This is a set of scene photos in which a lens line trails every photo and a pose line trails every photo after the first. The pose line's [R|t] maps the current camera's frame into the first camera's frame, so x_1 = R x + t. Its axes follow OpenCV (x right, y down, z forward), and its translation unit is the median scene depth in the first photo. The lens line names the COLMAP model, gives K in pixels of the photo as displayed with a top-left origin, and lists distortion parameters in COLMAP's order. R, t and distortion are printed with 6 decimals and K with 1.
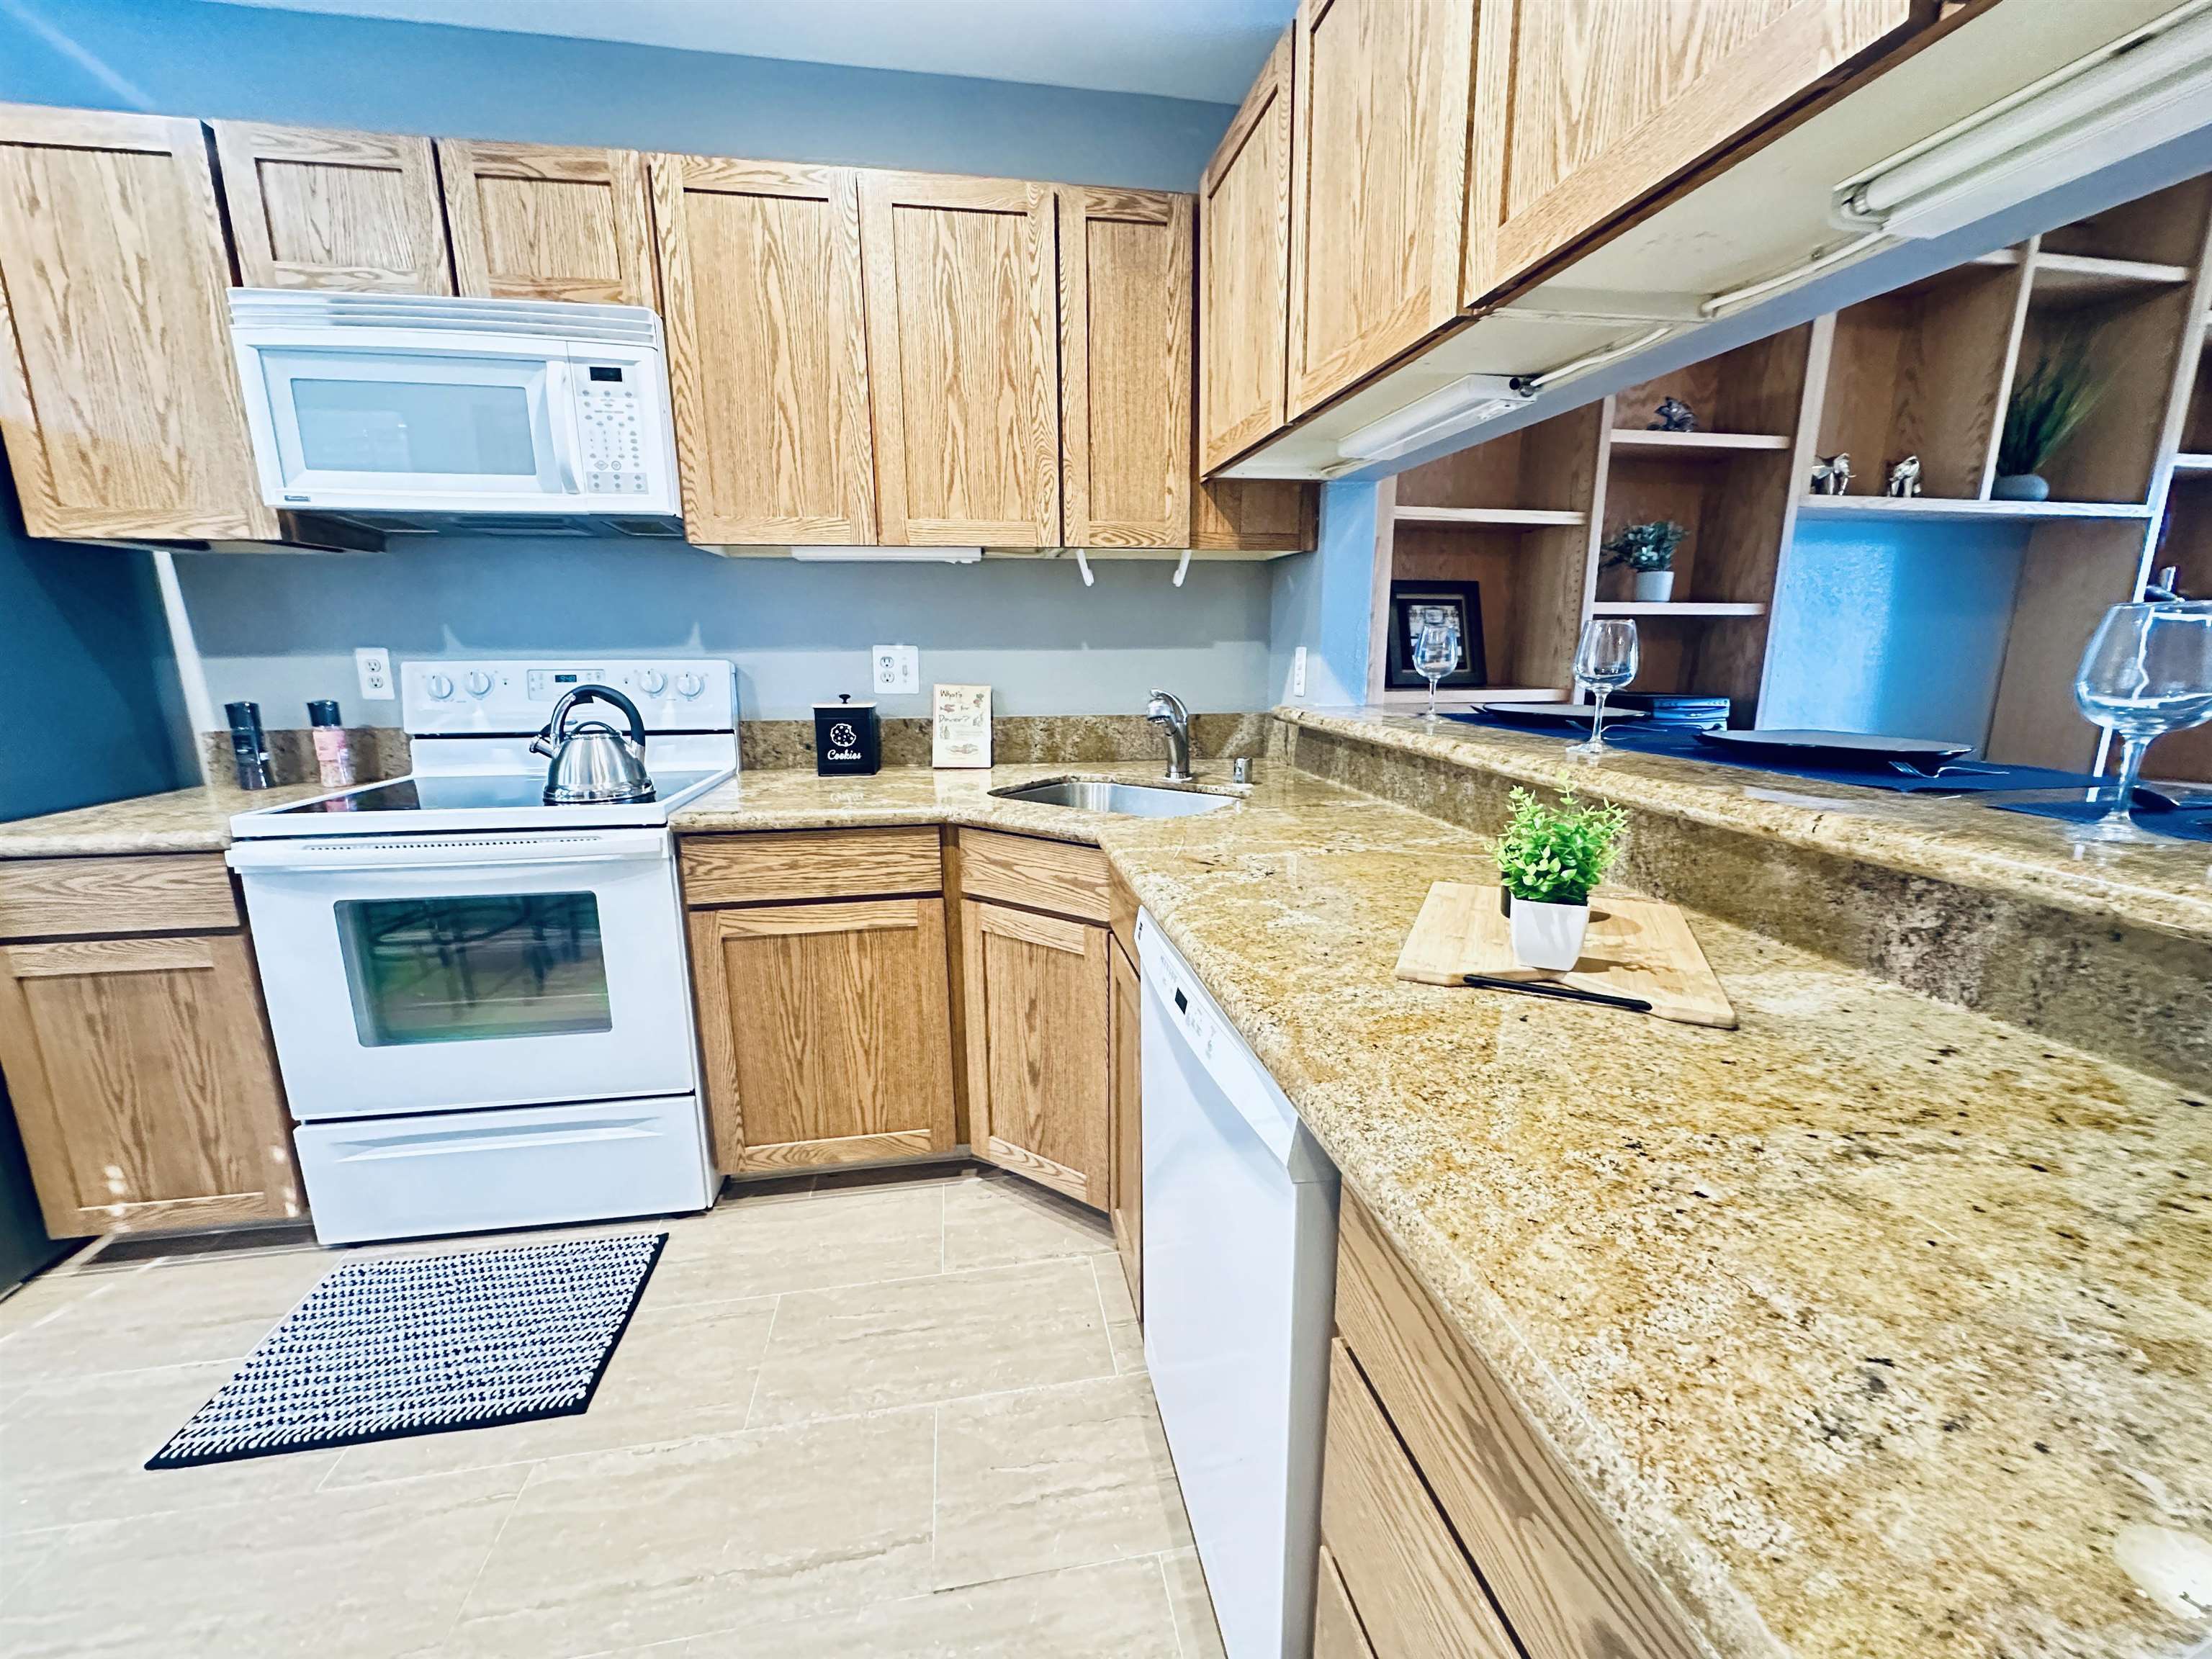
lens RADIAL K [[876.8, 0, 1100.6], [0, 876.8, 821.9], [0, 0, 1]] dist [-0.000949, -0.002538]
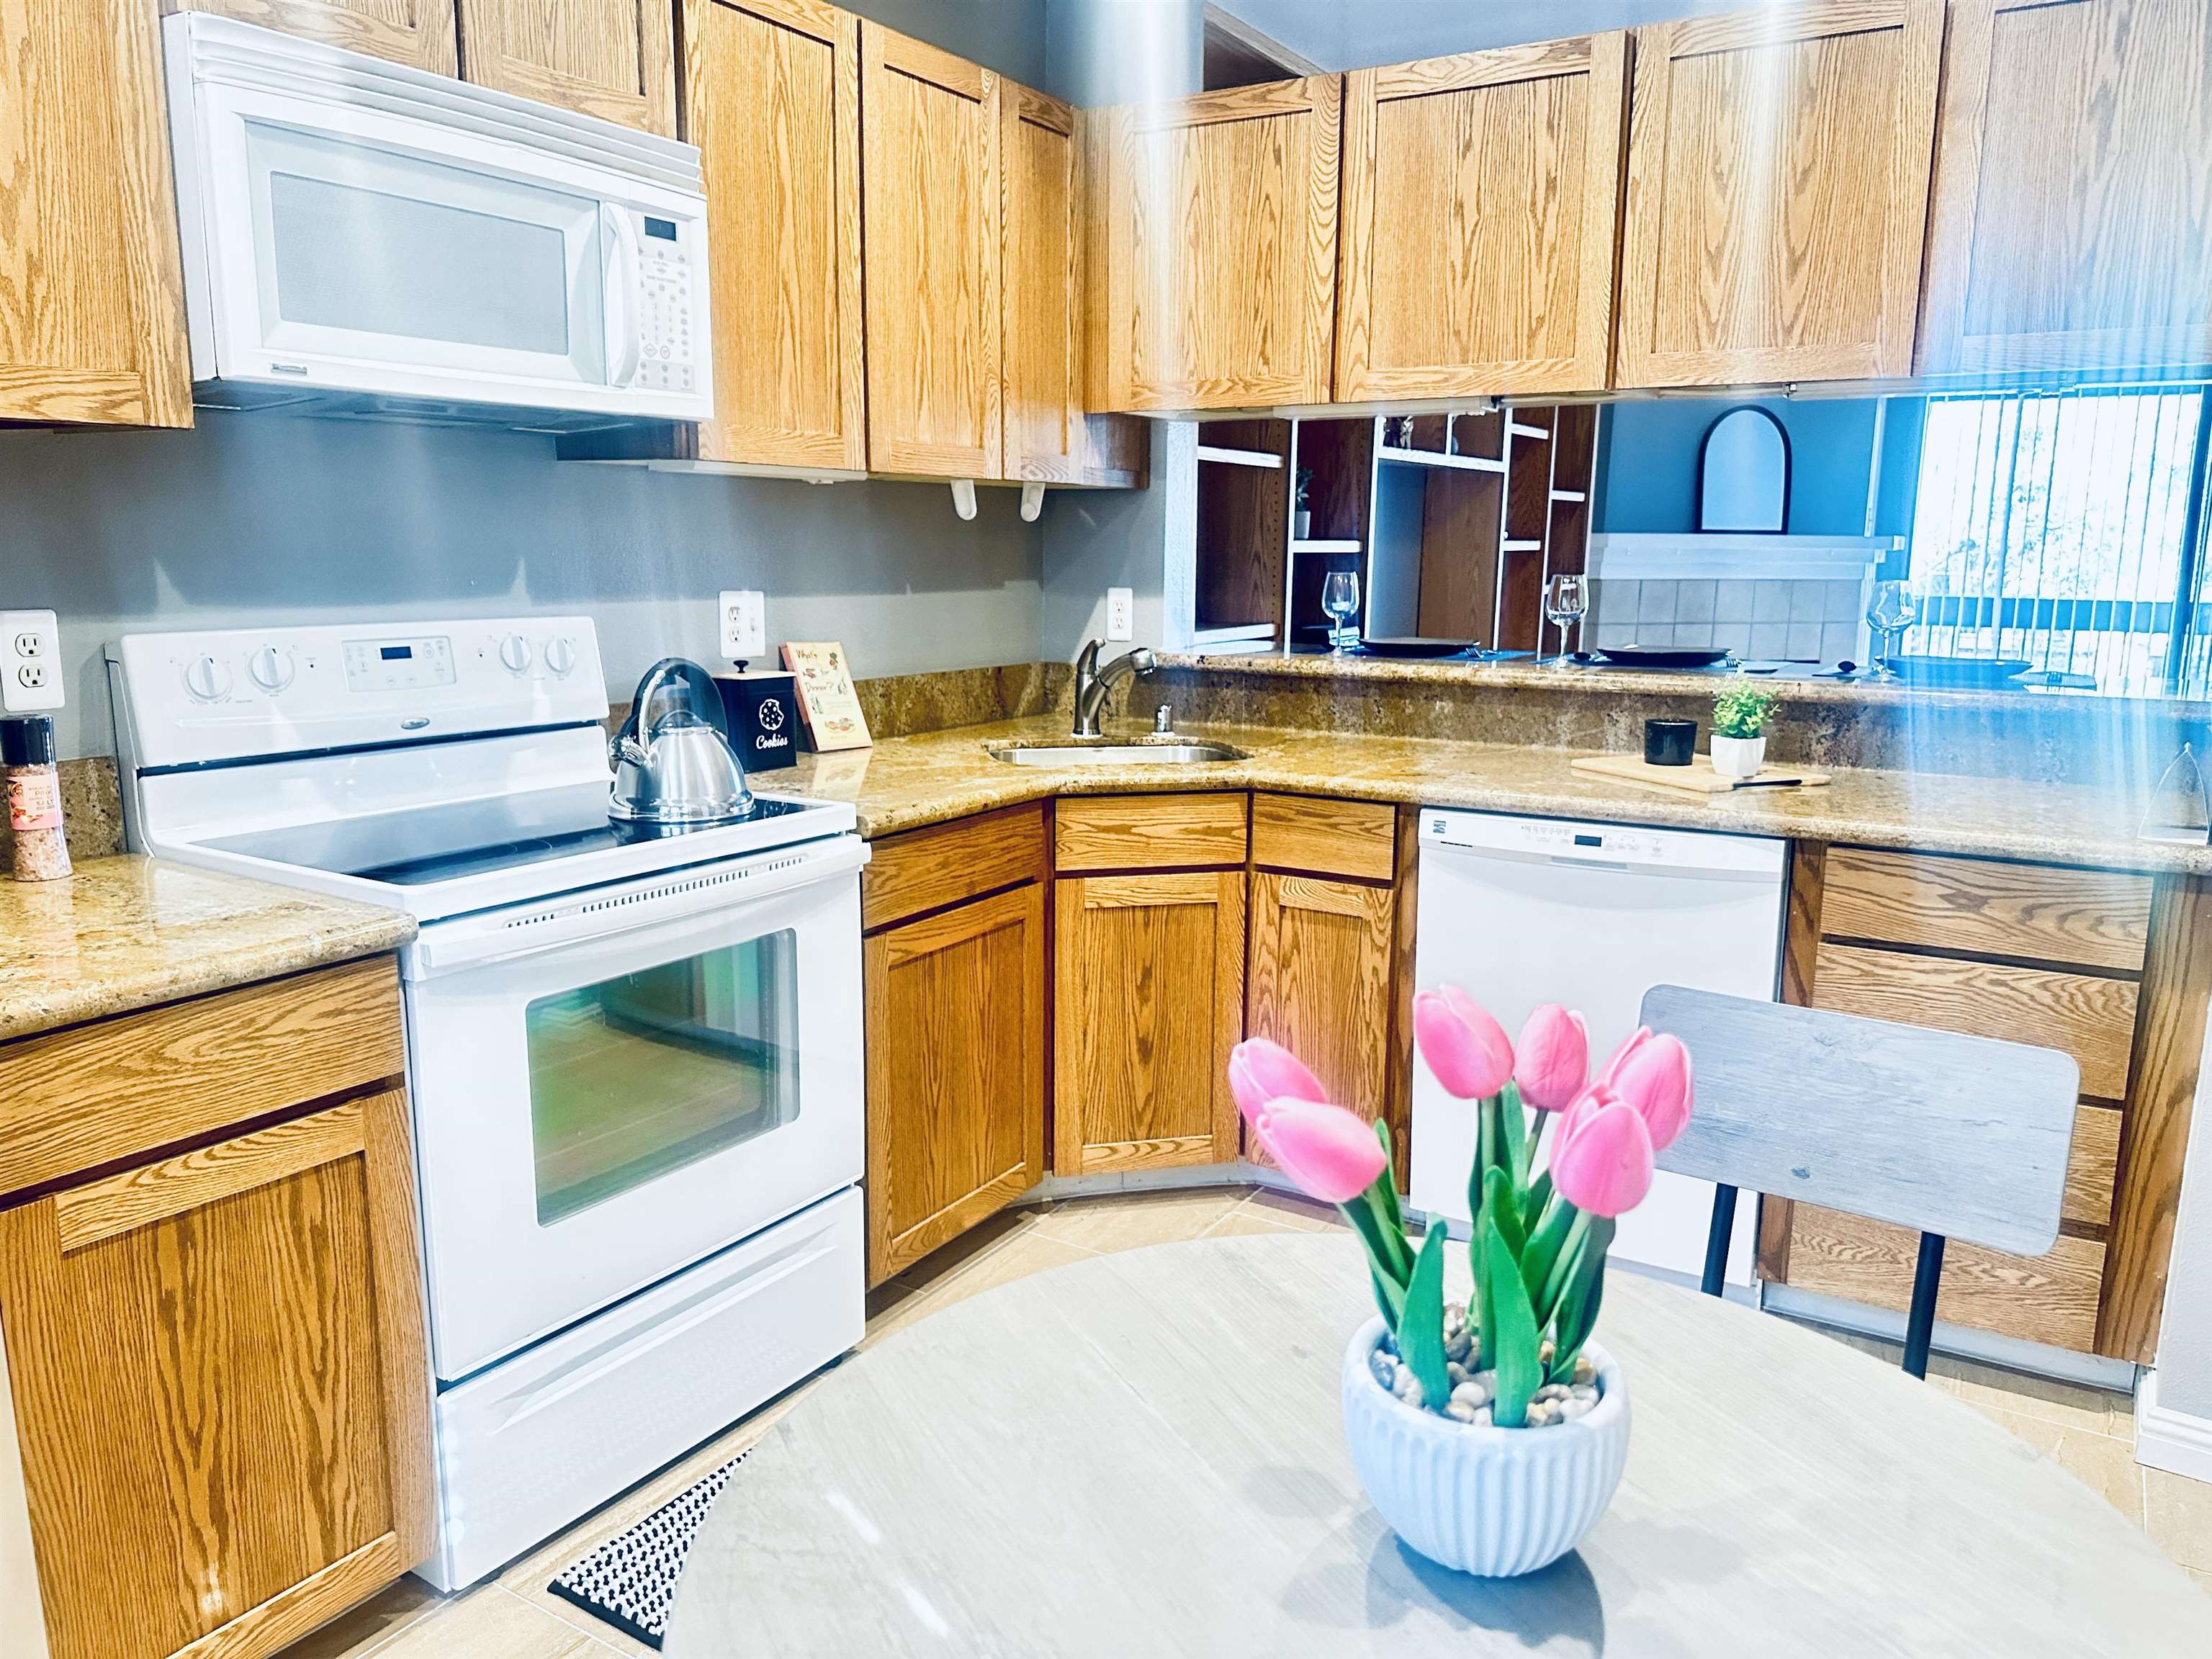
lens RADIAL K [[1546.5, 0, 1105.2], [0, 1546.5, 837.6], [0, 0, 1]] dist [0.088158, -0.122304]
pose [[0.666684, -0.130835, 0.733768, -1.308005], [0.140040, 0.988928, 0.049094, -0.025358], [-0.732067, 0.070027, 0.677624, -0.109438]]
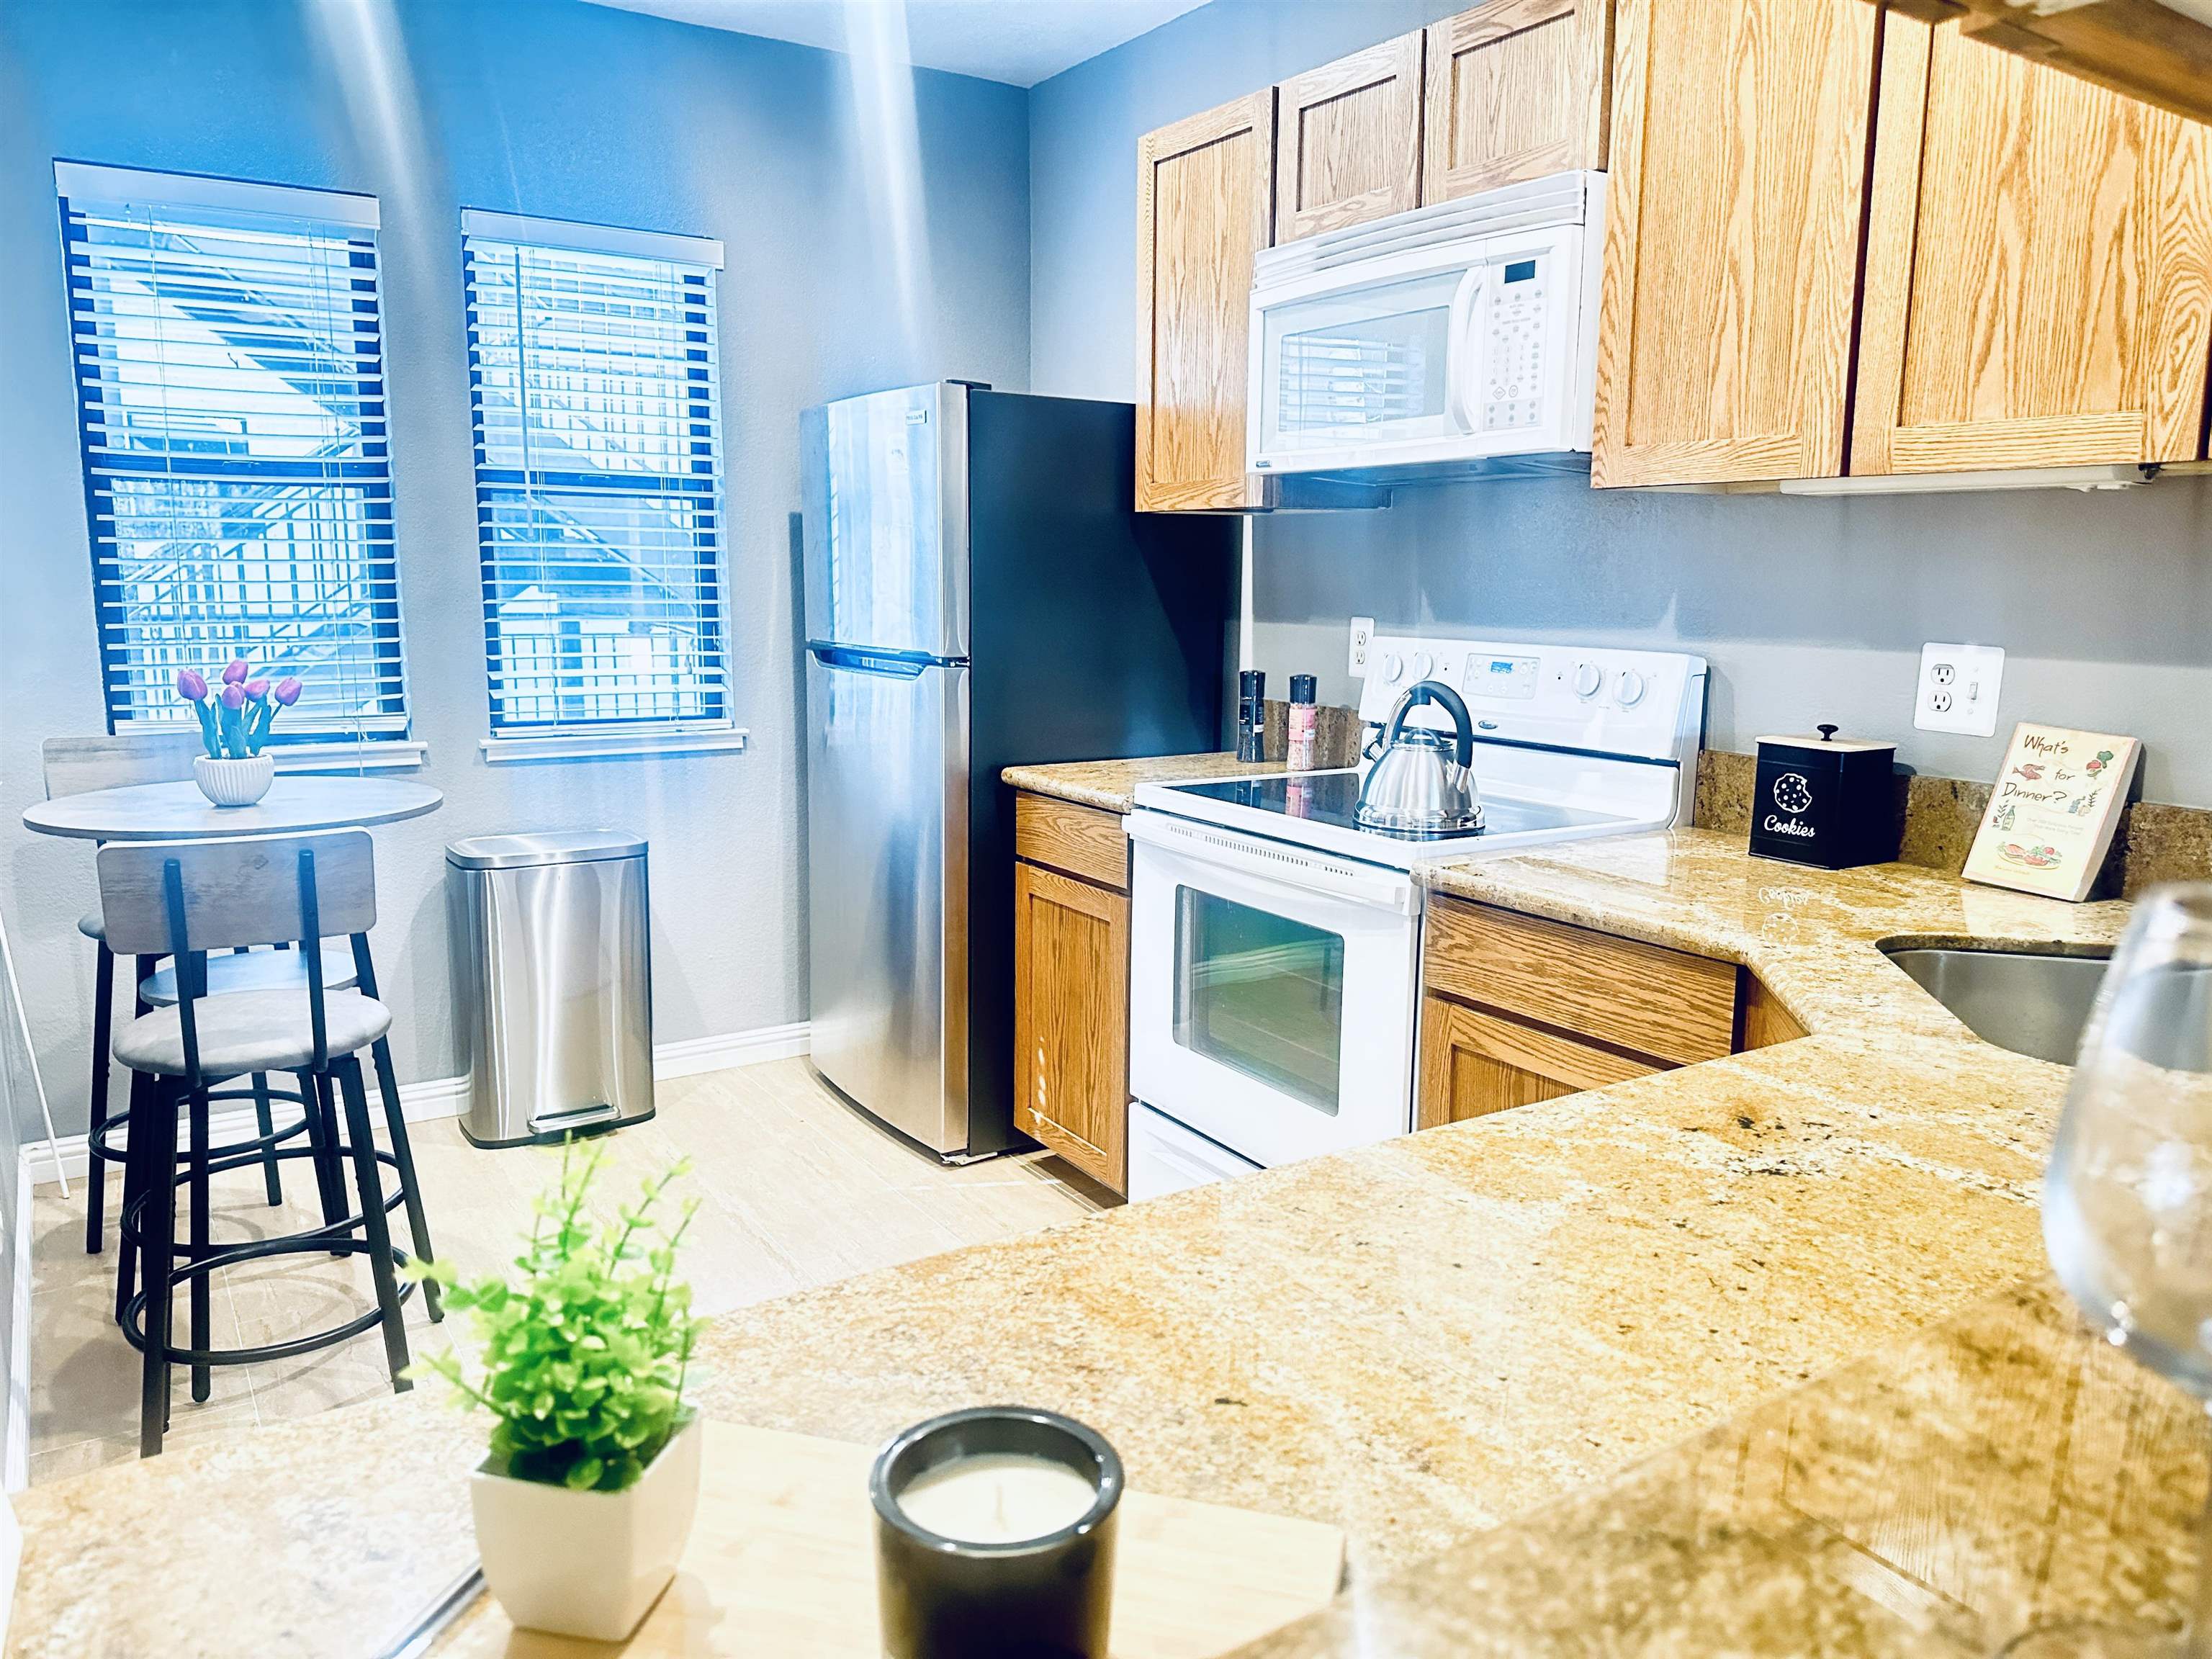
lens RADIAL K [[1534.9, 0, 1106.0], [0, 1534.9, 829.5], [0, 0, 1]] dist [0.074457, -0.123042]
pose [[0.399682, 0.161432, -0.902327, 0.555636], [-0.196541, 0.976569, 0.087657, -0.091712], [0.895336, 0.142309, 0.422045, 0.189319]]
